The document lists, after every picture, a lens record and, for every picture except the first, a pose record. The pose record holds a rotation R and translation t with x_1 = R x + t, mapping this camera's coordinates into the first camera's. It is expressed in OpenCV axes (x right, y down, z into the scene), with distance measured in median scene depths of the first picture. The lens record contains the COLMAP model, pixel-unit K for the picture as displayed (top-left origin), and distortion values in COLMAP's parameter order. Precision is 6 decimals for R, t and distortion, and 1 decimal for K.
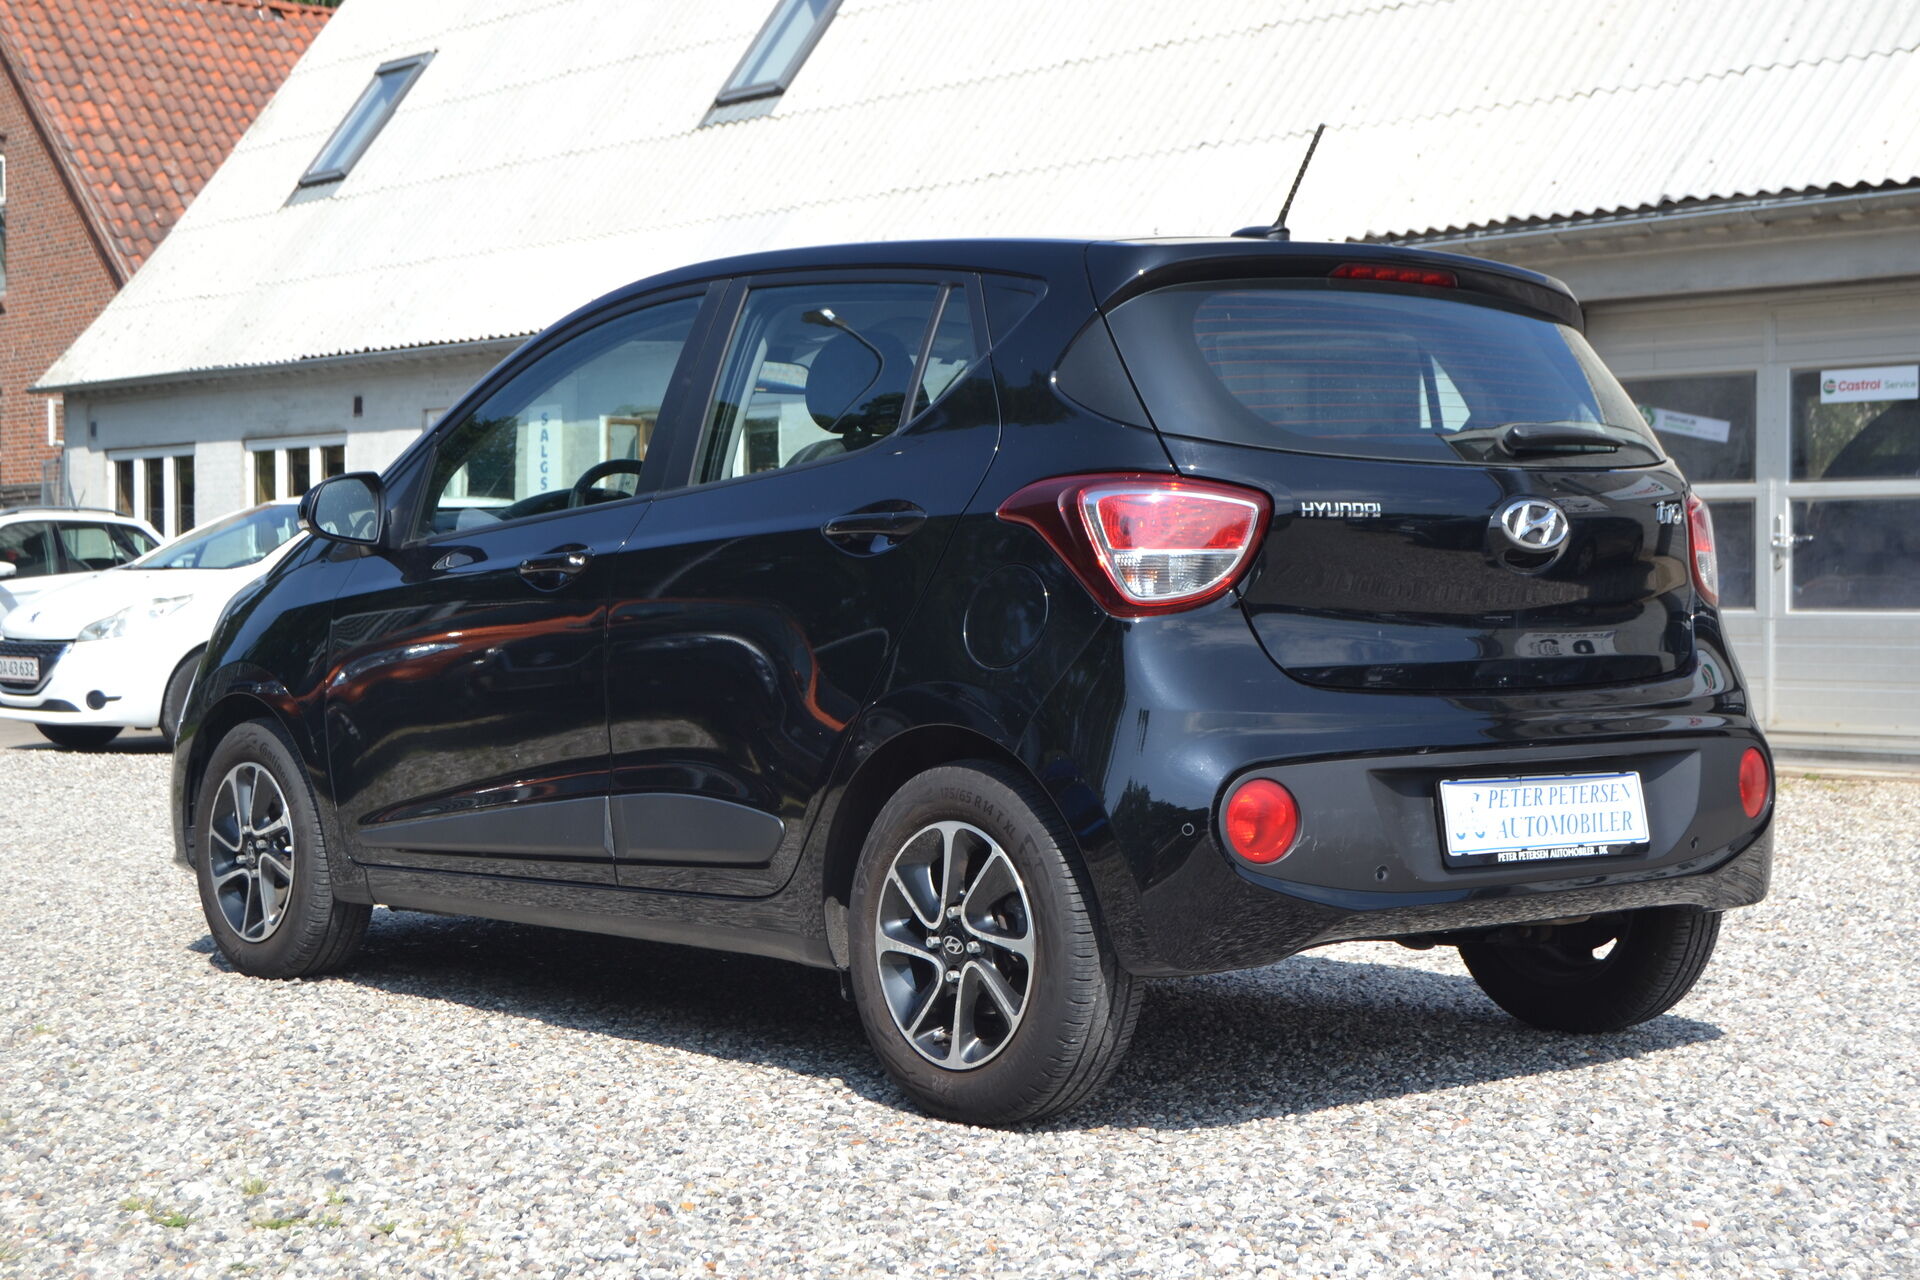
lens RADIAL K [[3072.0, 0, 960.0], [0, 3072.0, 640.0], [0, 0, 1]] dist [-0.037213, -0.055118]
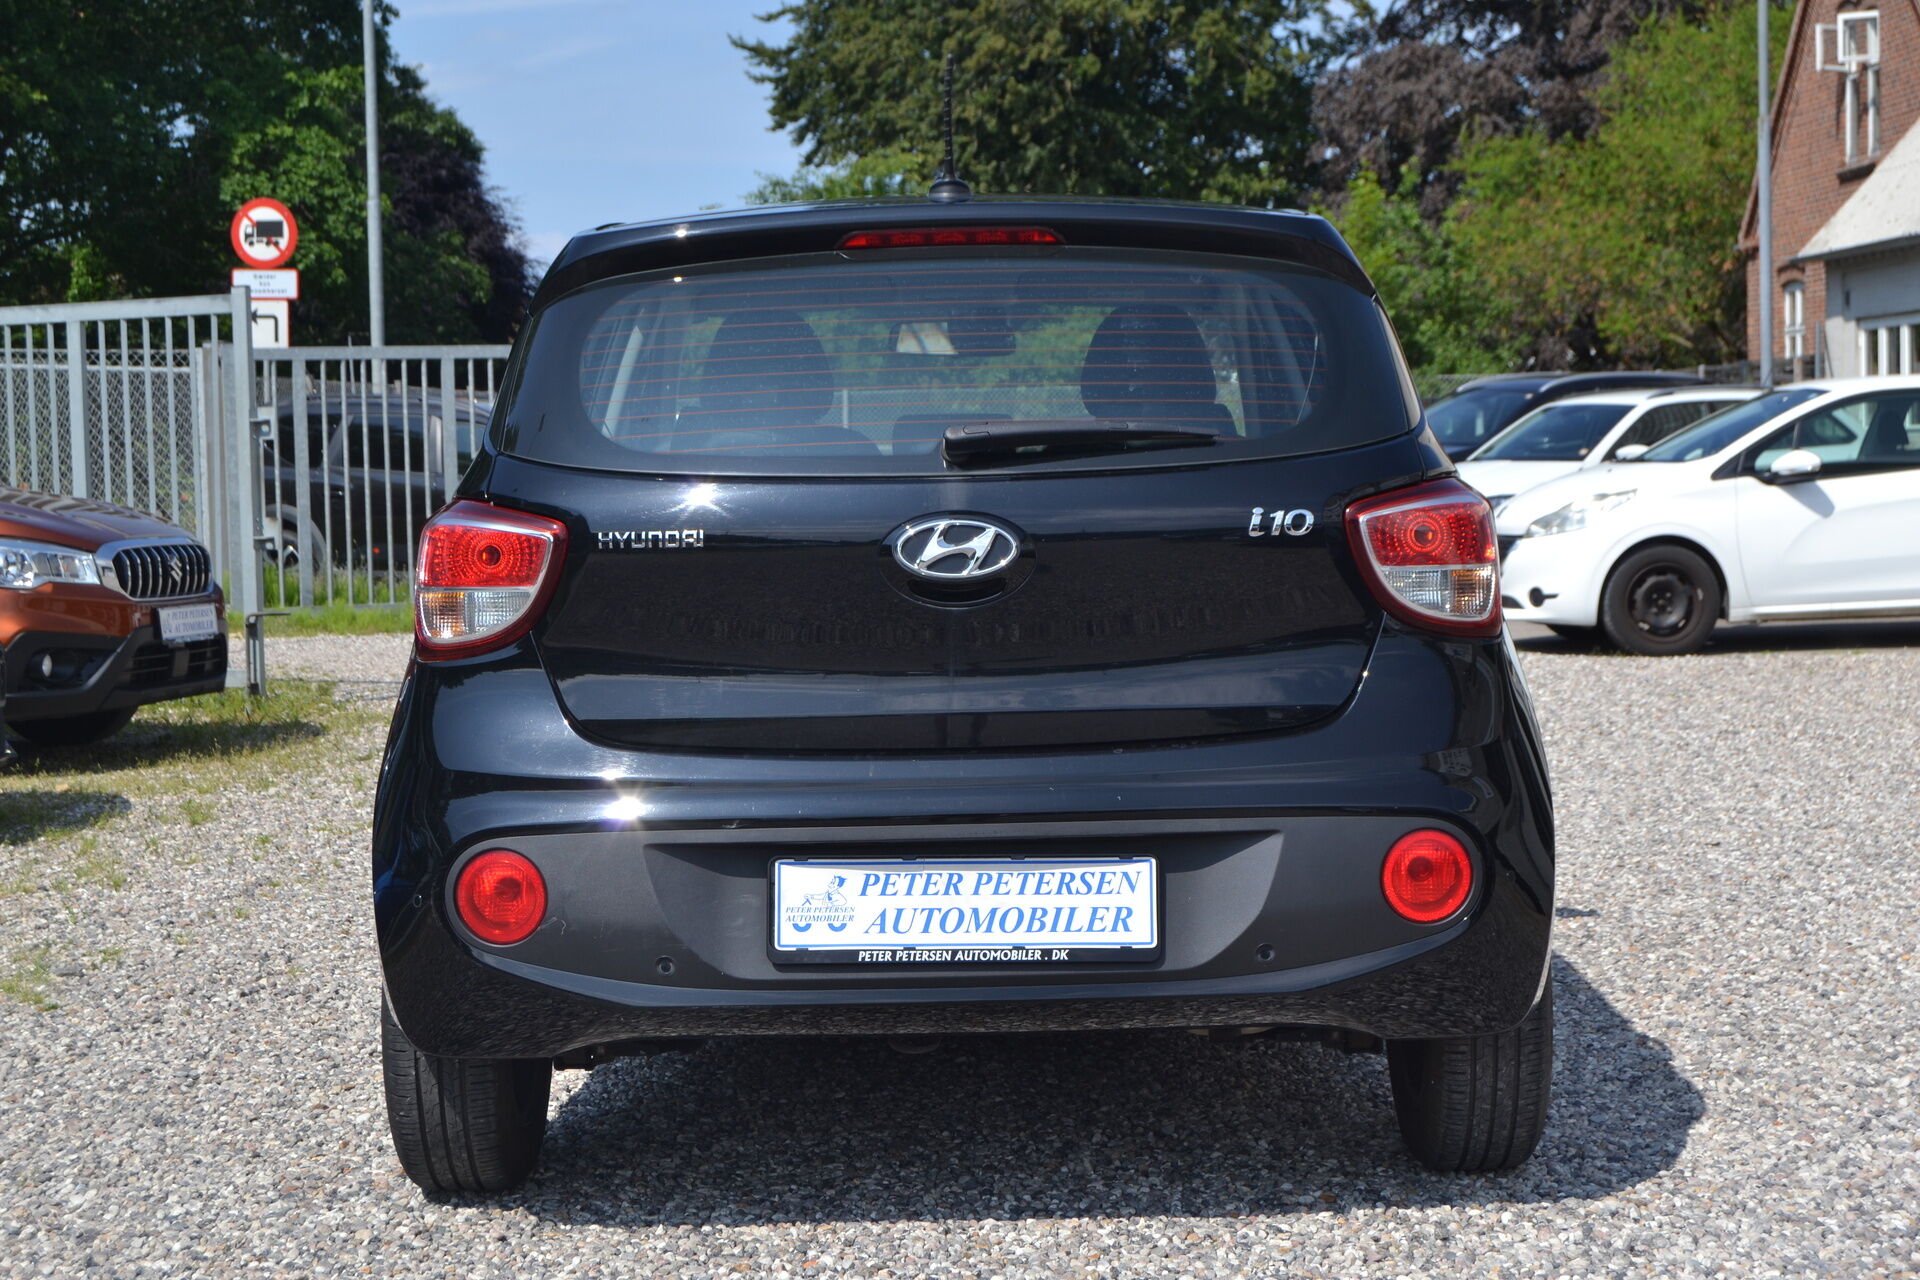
lens RADIAL K [[3088.4, 0, 960.0], [0, 3088.4, 640.0], [0, 0, 1]] dist [-0.022626, 0.001182]
pose [[0.762195, 0.027781, -0.646752, 0.713352], [0.005294, 0.998778, 0.049141, -0.053439], [0.647326, -0.040879, 0.761116, 0.378477]]
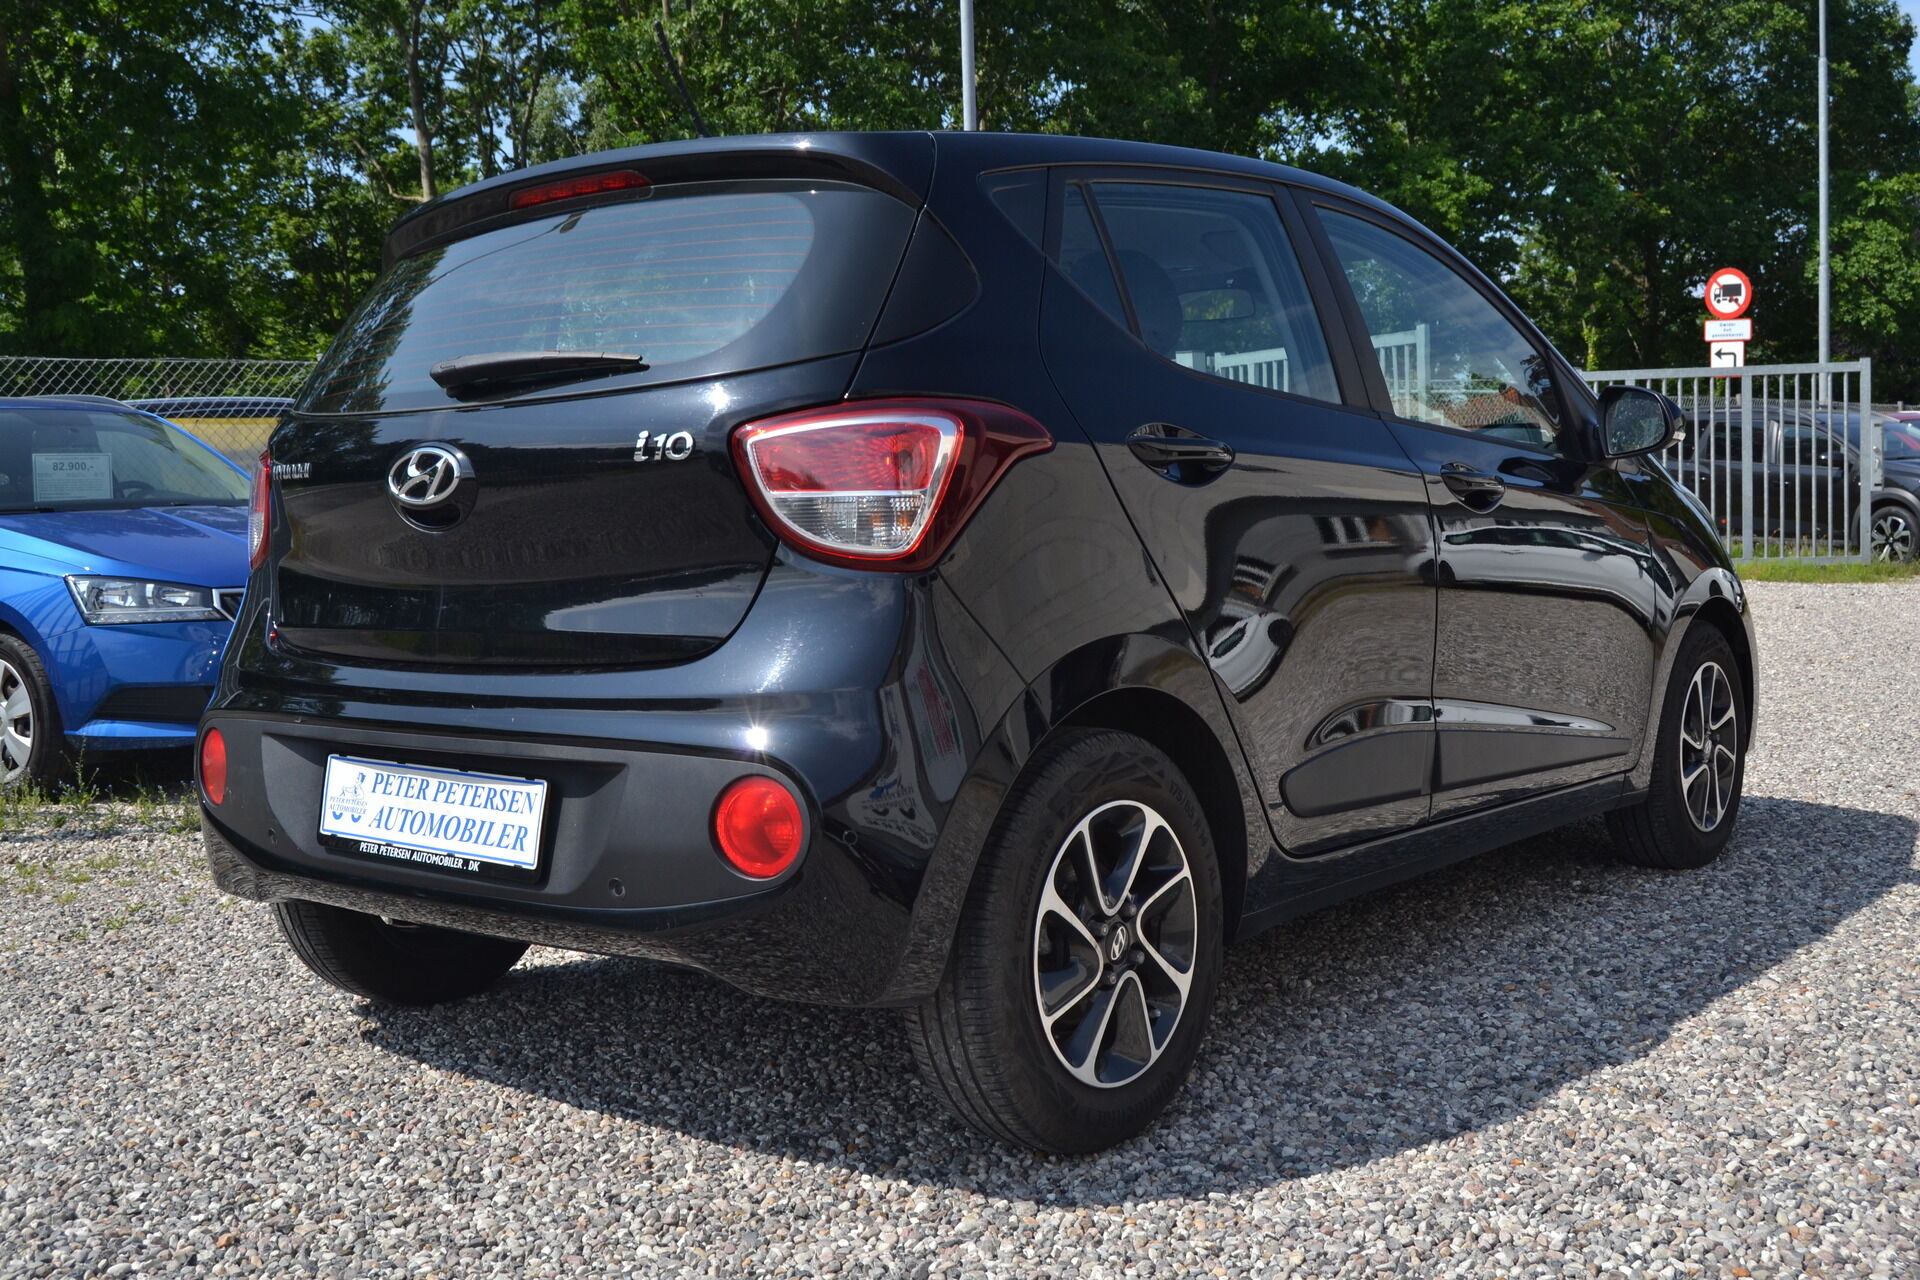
lens RADIAL K [[2088.3, 0, 953.2], [0, 2088.3, 668.9], [0, 0, 1]] dist [-0.184784, 0.206310]
pose [[0.194218, 0.081278, -0.977586, 0.783755], [0.008698, 0.996380, 0.084568, -0.031074], [0.980920, -0.024927, 0.192808, 1.029653]]
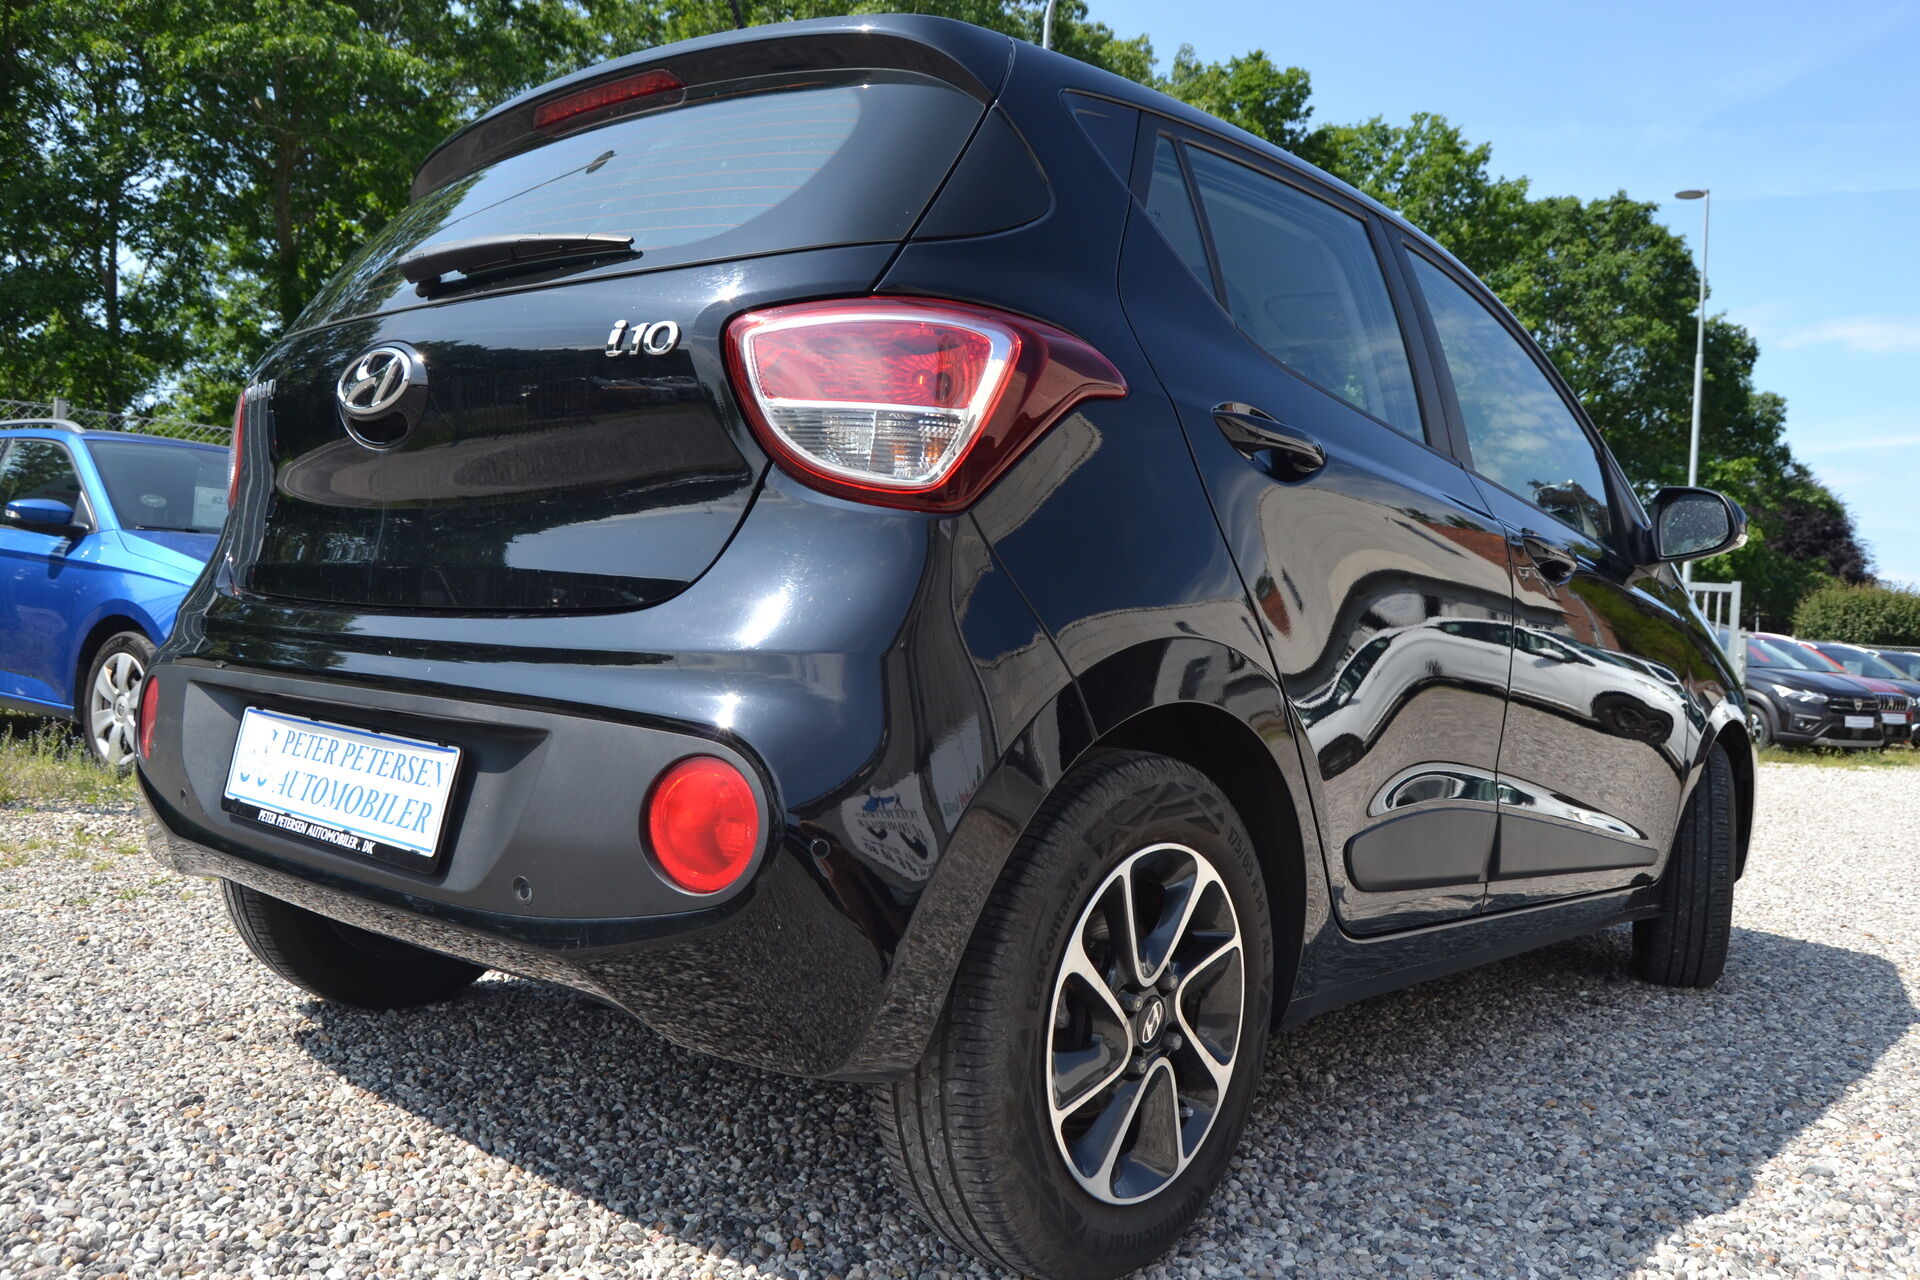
lens RADIAL K [[1602.9, 0, 960.0], [0, 1602.9, 640.0], [0, 0, 1]] dist [-0.148647, 0.106657]
pose [[0.176987, 0.013363, -0.984123, 0.577069], [-0.084012, 0.996463, -0.001578, 0.012704], [0.980621, 0.082958, 0.177483, 1.071823]]
